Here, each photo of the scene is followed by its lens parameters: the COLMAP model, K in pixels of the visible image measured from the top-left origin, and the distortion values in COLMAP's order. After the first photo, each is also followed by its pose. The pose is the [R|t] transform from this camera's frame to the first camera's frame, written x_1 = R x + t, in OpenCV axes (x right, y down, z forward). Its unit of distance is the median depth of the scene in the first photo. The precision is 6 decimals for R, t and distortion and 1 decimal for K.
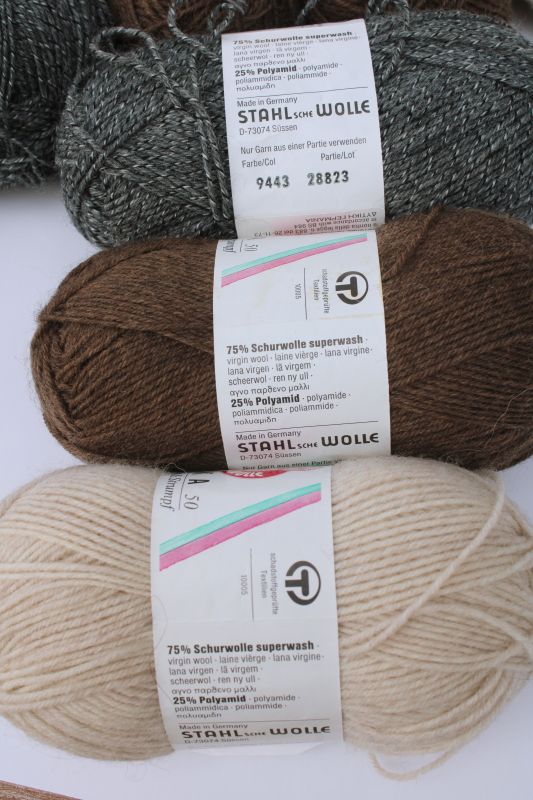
lens RADIAL K [[1184.9, 0, 266.5], [0, 1184.9, 400.0], [0, 0, 1]] dist [-0.024010, -0.047944]
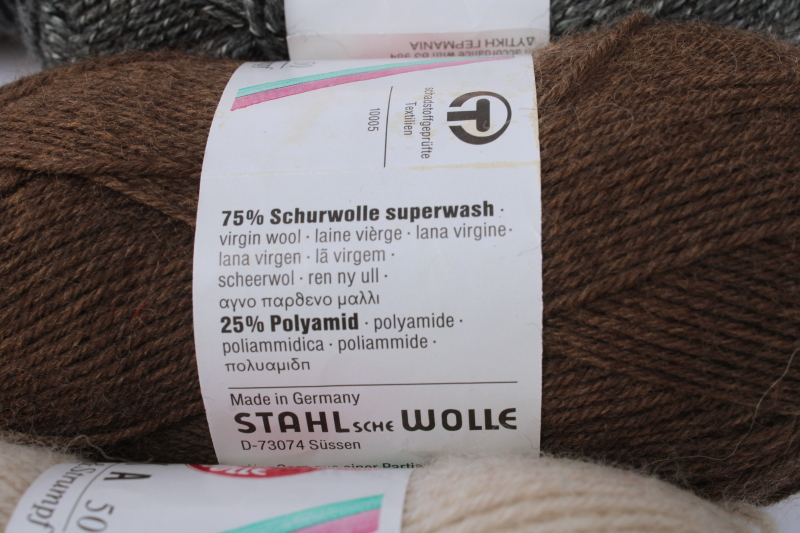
lens RADIAL K [[1184.9, 0, 400.0], [0, 1184.9, 266.5], [0, 0, 1]] dist [-0.024010, -0.047944]
pose [[0.997652, 0.064272, -0.023640, 0.054787], [-0.067421, 0.982346, -0.174502, 0.060108], [0.012007, 0.175687, 0.984373, 0.512707]]
